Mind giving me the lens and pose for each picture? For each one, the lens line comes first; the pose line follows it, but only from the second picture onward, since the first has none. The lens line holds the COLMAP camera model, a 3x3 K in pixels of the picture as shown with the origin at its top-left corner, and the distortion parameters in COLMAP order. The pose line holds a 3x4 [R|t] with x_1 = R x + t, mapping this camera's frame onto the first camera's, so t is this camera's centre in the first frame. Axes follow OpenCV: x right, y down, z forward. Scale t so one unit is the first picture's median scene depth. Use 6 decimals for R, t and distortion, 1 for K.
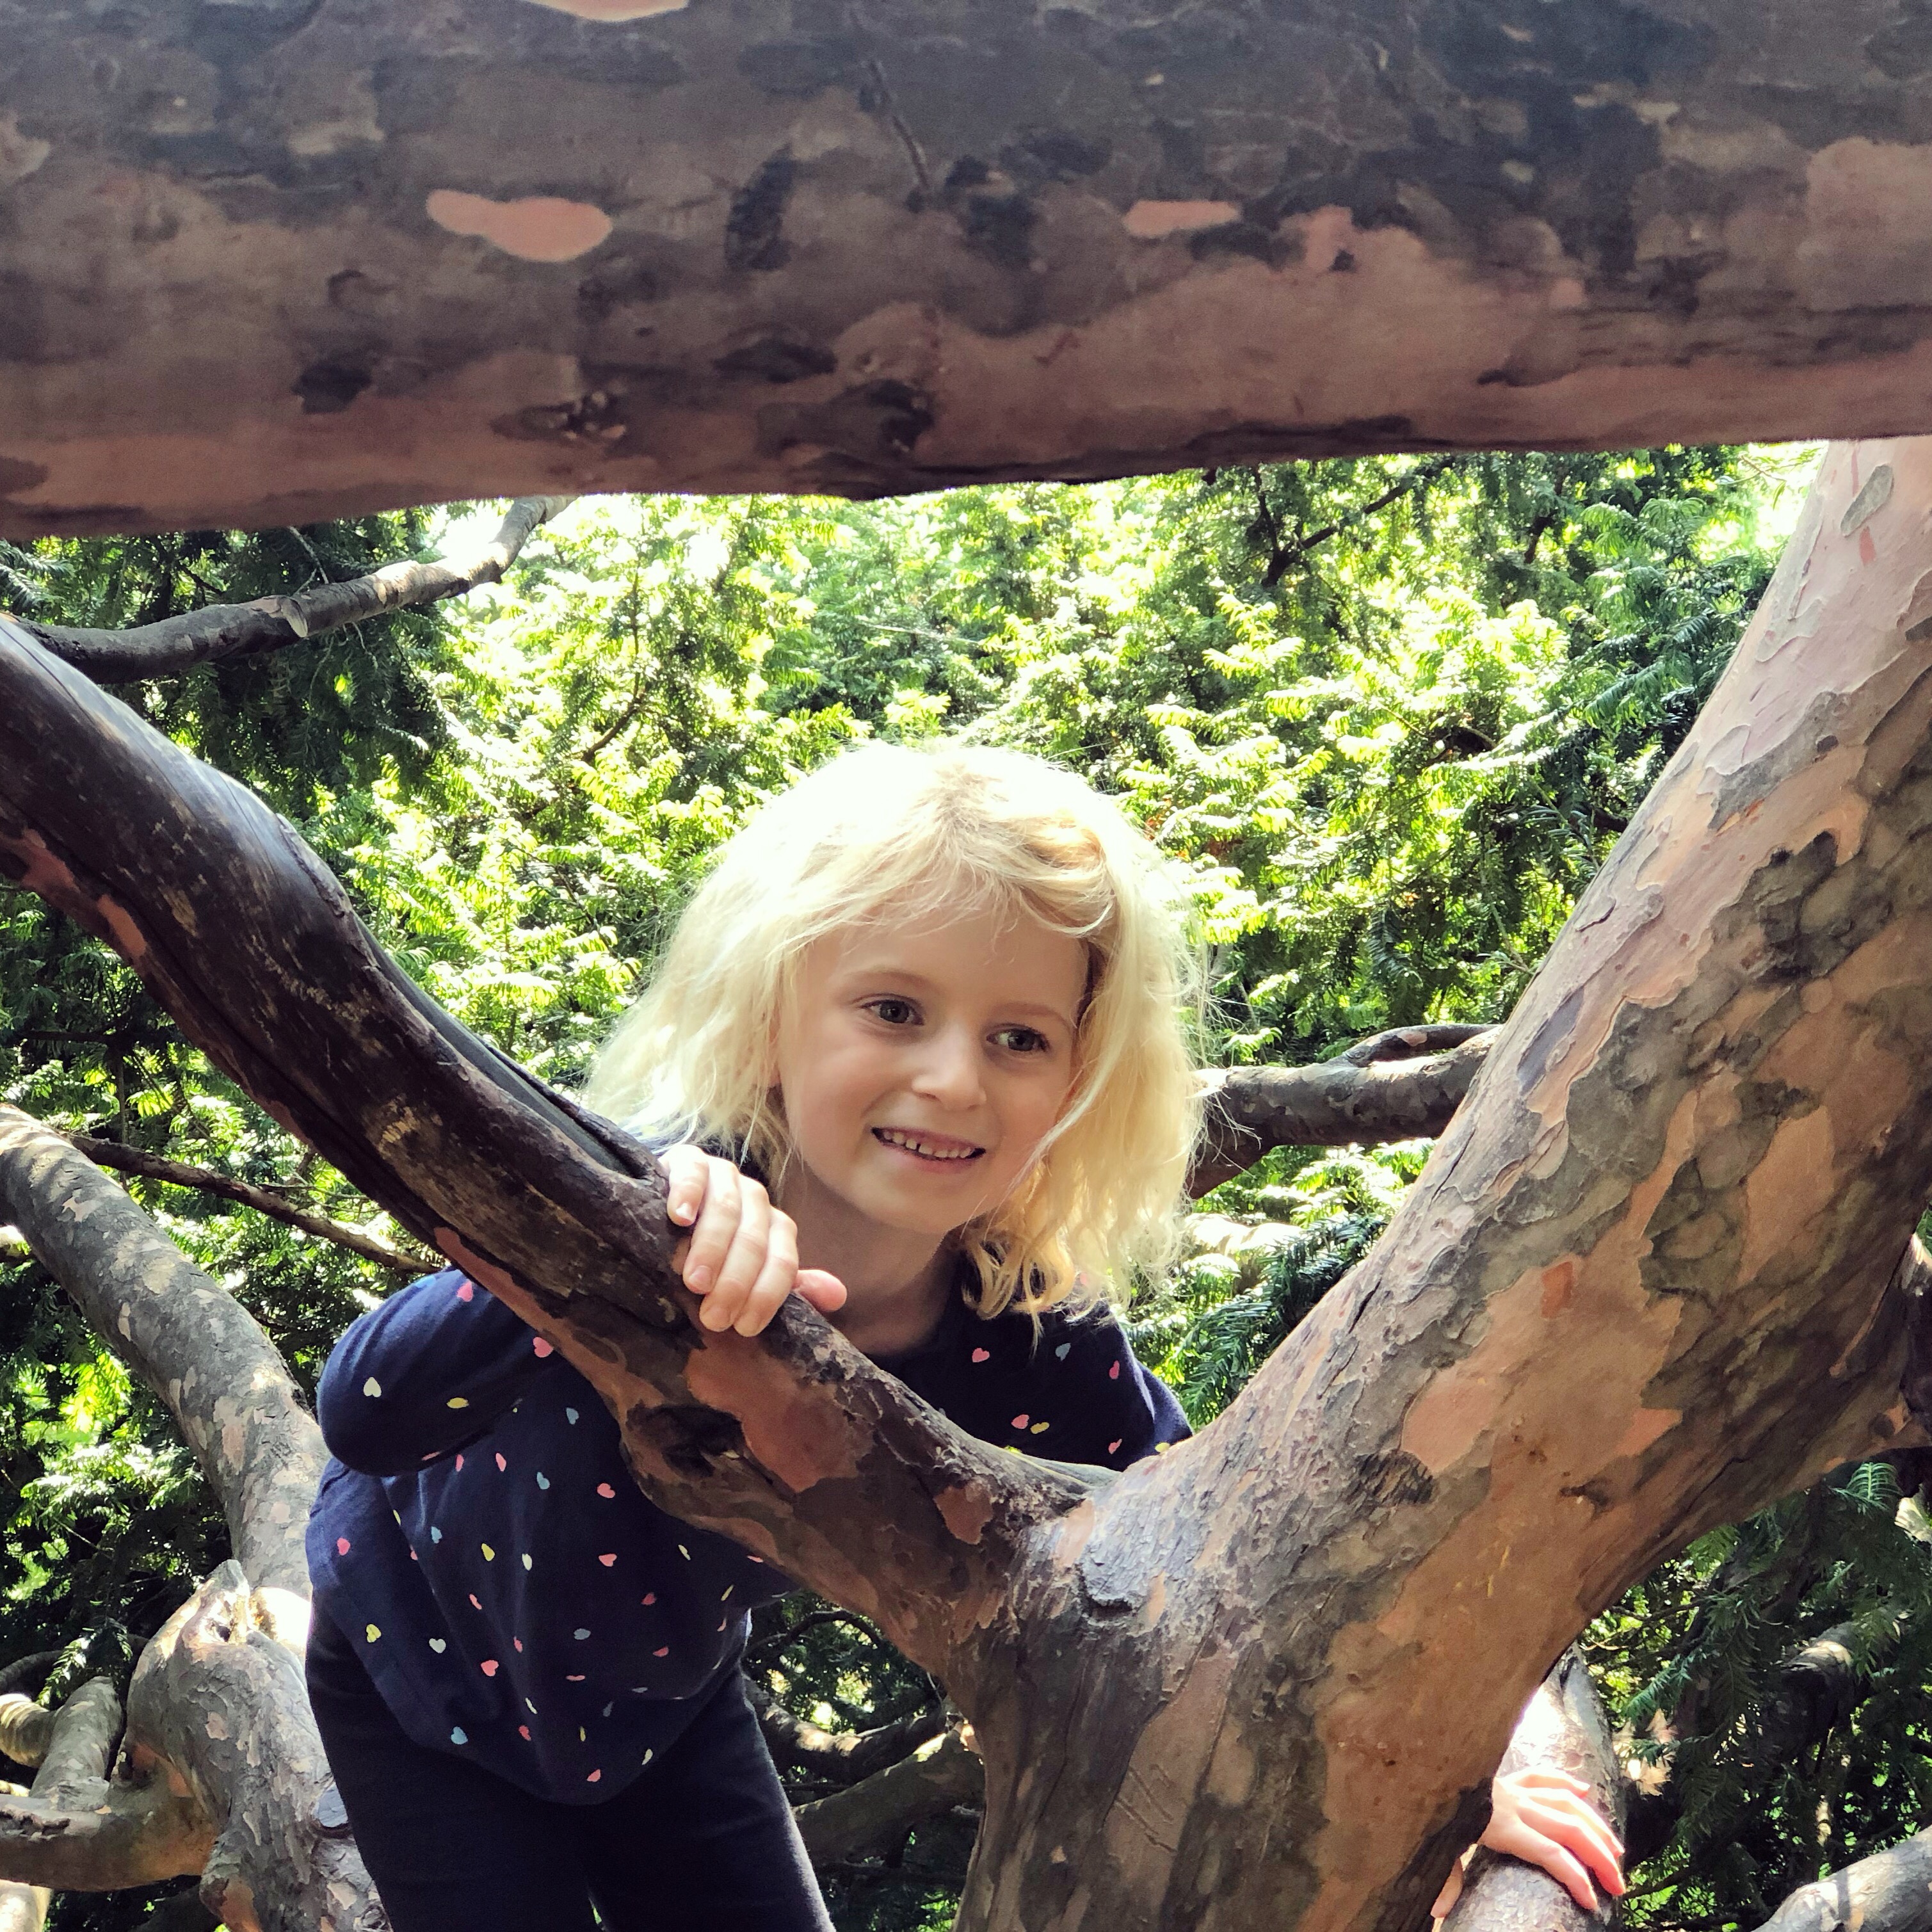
lens RADIAL K [[4288.2, 0, 966.0], [0, 4288.2, 966.0], [0, 0, 1]] dist [-0.041529, 0.418494]
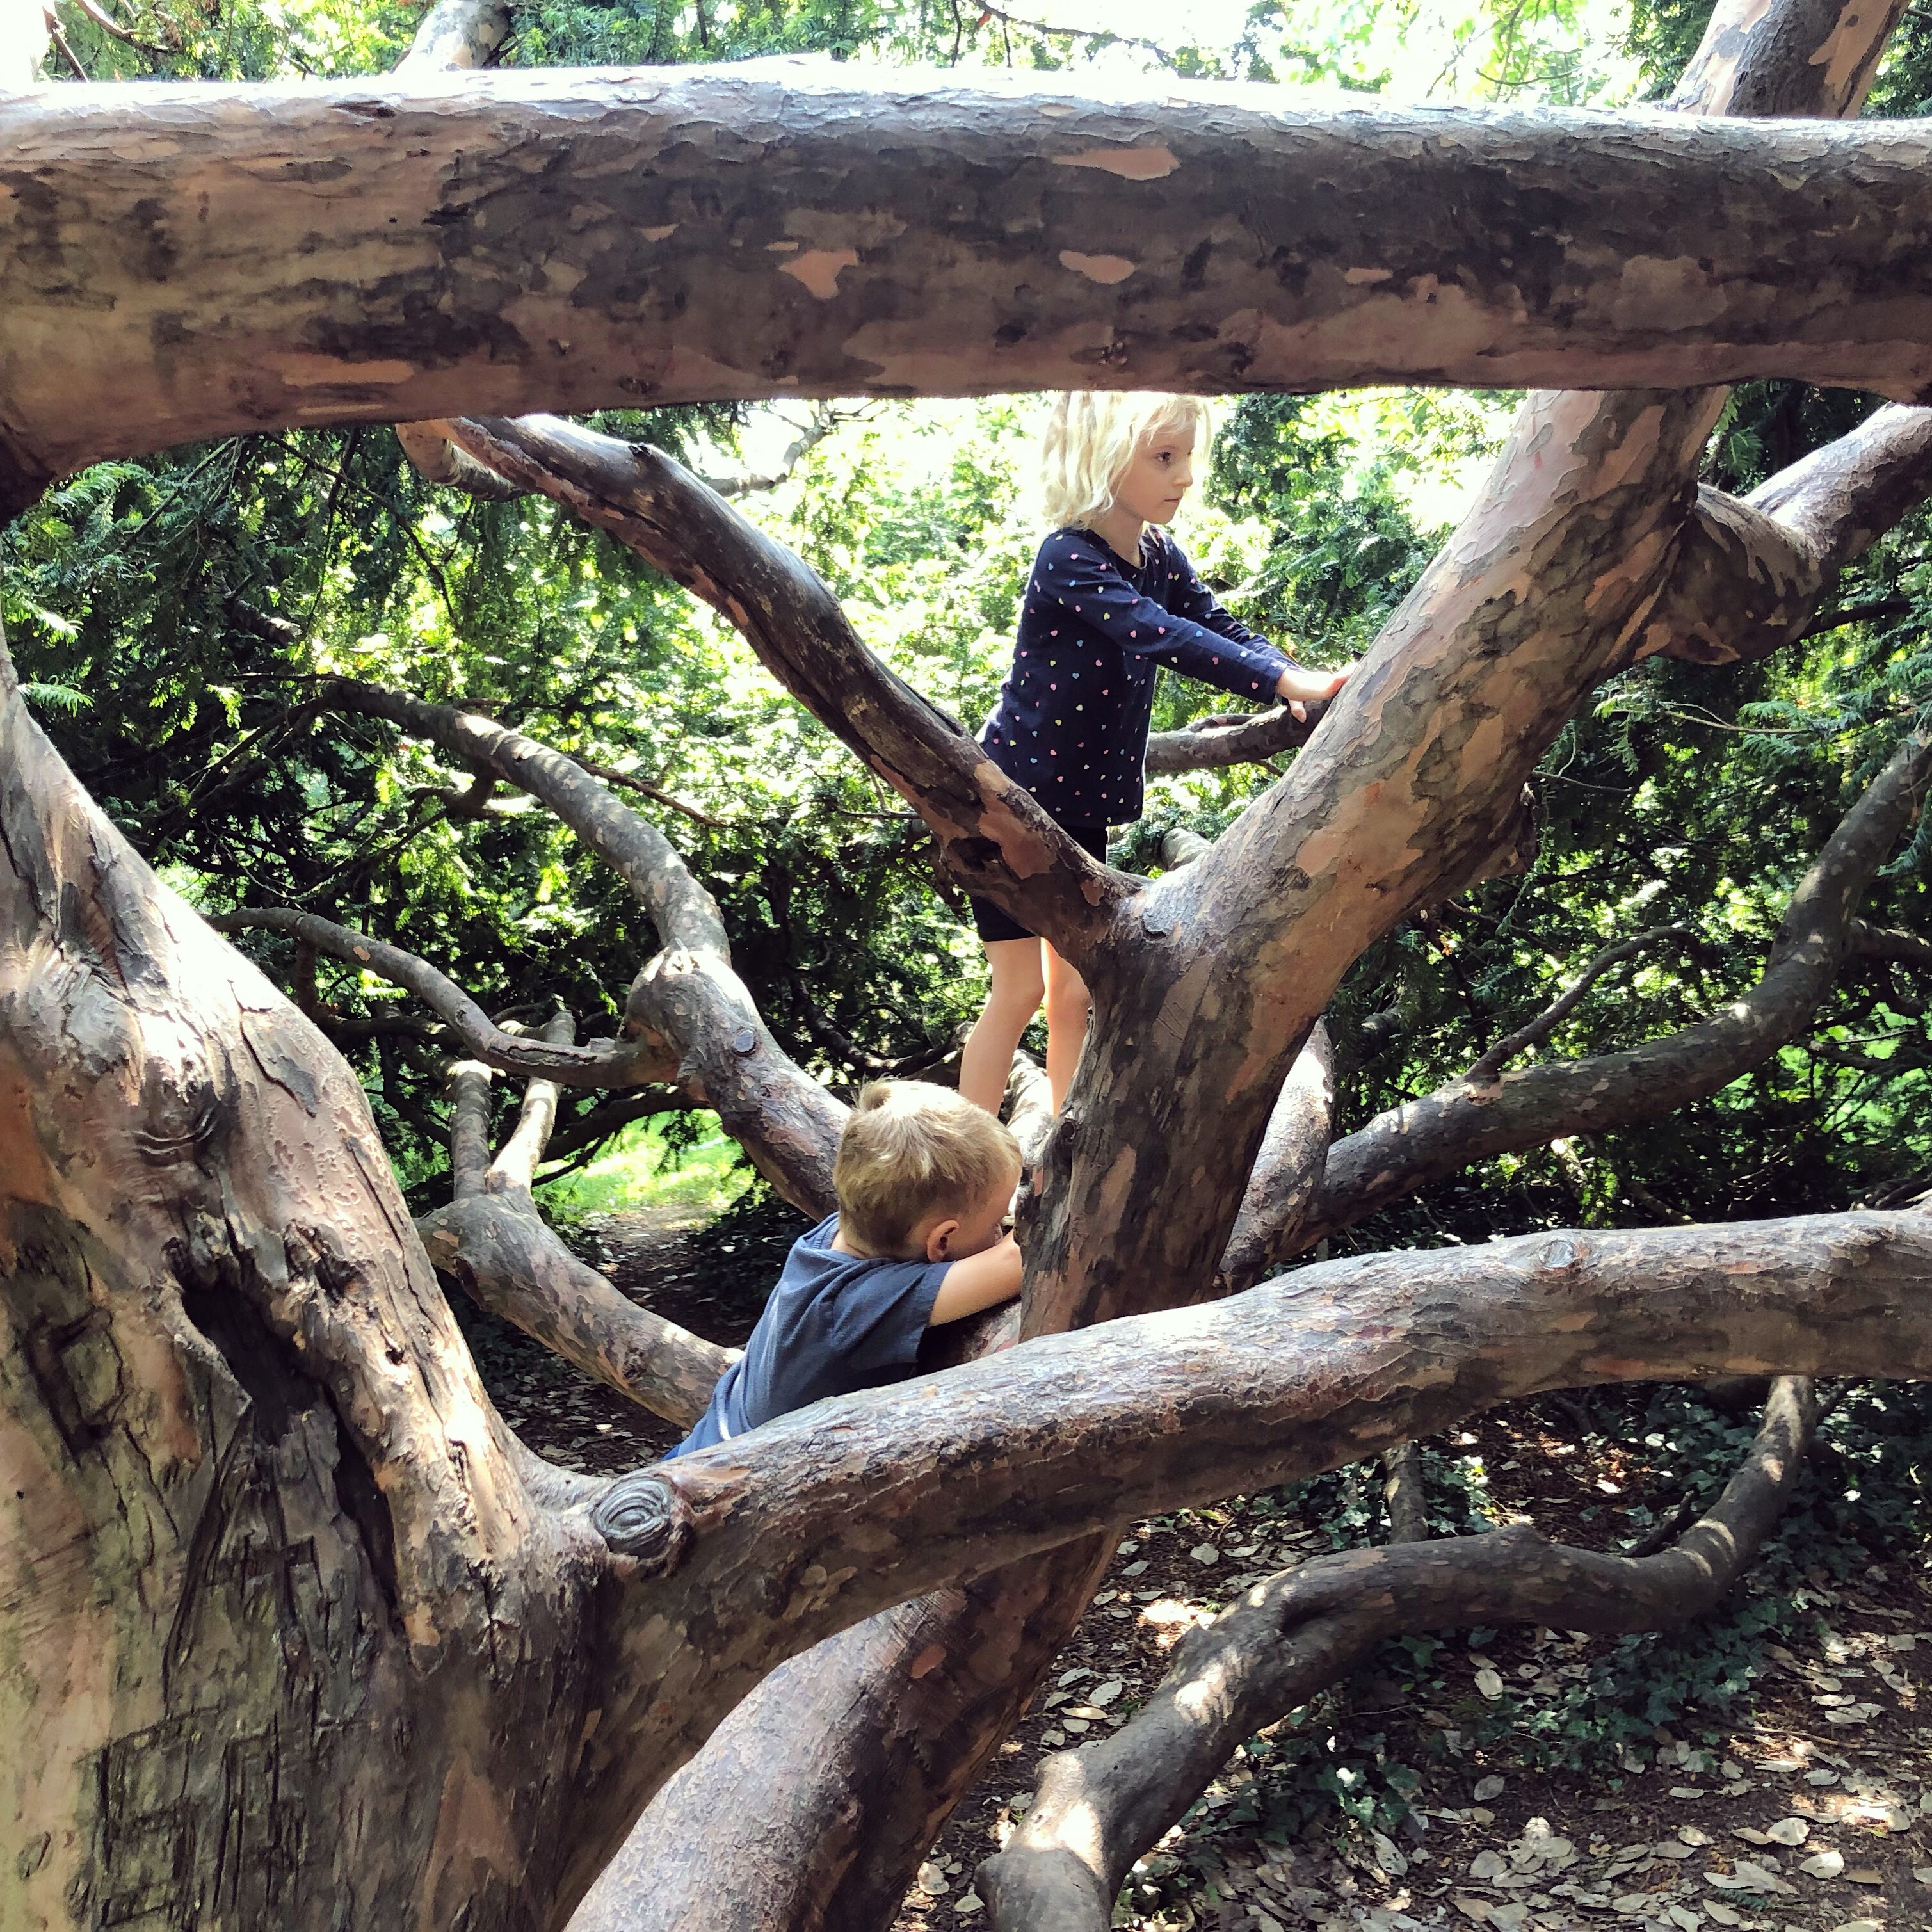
lens RADIAL K [[2094.6, 0, 966.0], [0, 2094.6, 966.0], [0, 0, 1]] dist [0.135468, -0.532550]
pose [[0.999175, 0.028902, 0.028519, -0.101496], [-0.032149, 0.992146, 0.120879, 0.036509], [-0.024801, -0.121696, 0.992257, -0.103526]]
